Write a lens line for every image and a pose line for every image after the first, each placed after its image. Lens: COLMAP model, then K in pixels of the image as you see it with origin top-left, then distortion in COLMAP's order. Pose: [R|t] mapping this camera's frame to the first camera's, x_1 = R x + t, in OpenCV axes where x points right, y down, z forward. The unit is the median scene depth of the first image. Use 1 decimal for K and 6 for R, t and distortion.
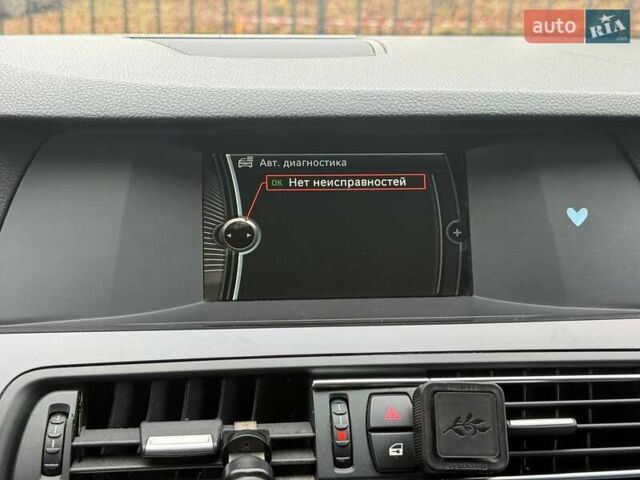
lens RADIAL K [[900.1, 0, 333.1], [0, 900.1, 239.4], [0, 0, 1]] dist [0.144190, -0.183017]
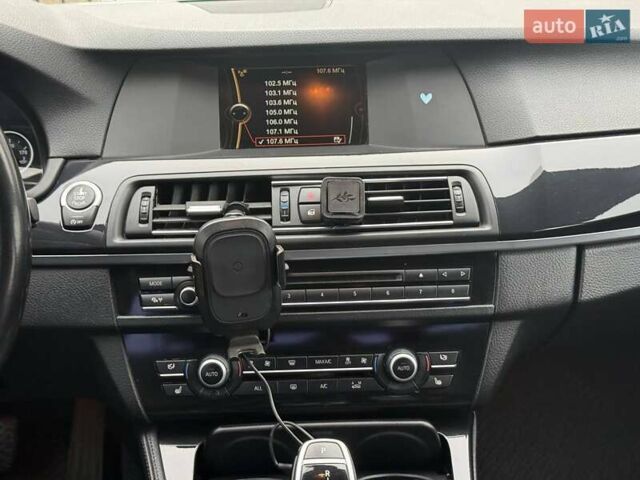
lens RADIAL K [[900.1, 0, 333.1], [0, 900.1, 239.4], [0, 0, 1]] dist [0.144190, -0.183017]
pose [[0.995950, -0.012318, -0.089062, 0.284580], [0.017605, 0.998113, 0.058826, 0.169835], [0.088169, -0.060156, 0.994287, -0.947858]]
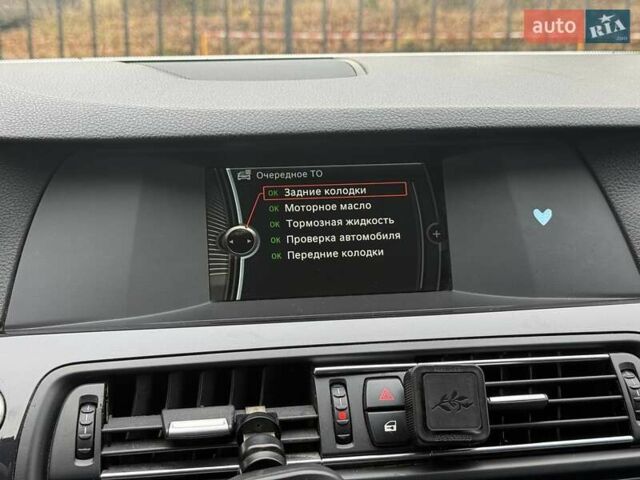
lens RADIAL K [[900.1, 0, 333.1], [0, 900.1, 239.4], [0, 0, 1]] dist [0.144190, -0.183017]
pose [[0.999008, -0.026065, 0.036113, -0.035404], [0.026489, 0.999585, -0.011328, 0.009812], [-0.035803, 0.012273, 0.999283, -0.123137]]
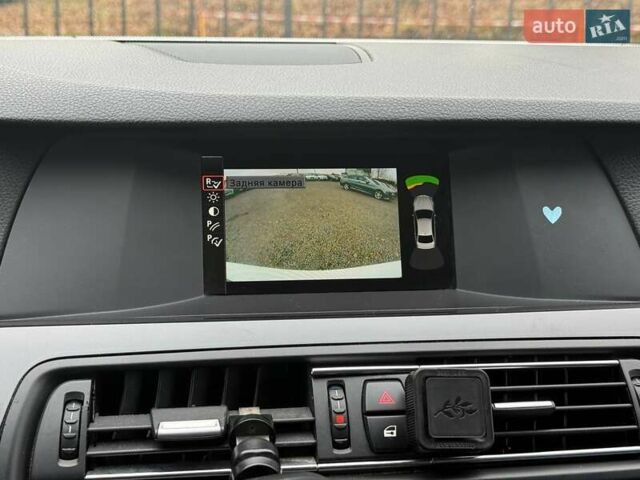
lens RADIAL K [[900.1, 0, 333.1], [0, 900.1, 239.4], [0, 0, 1]] dist [0.144190, -0.183017]
pose [[0.999074, -0.002683, 0.042933, -0.042694], [0.002441, 0.999981, 0.005674, -0.003060], [-0.042947, -0.005564, 0.999062, -0.071210]]
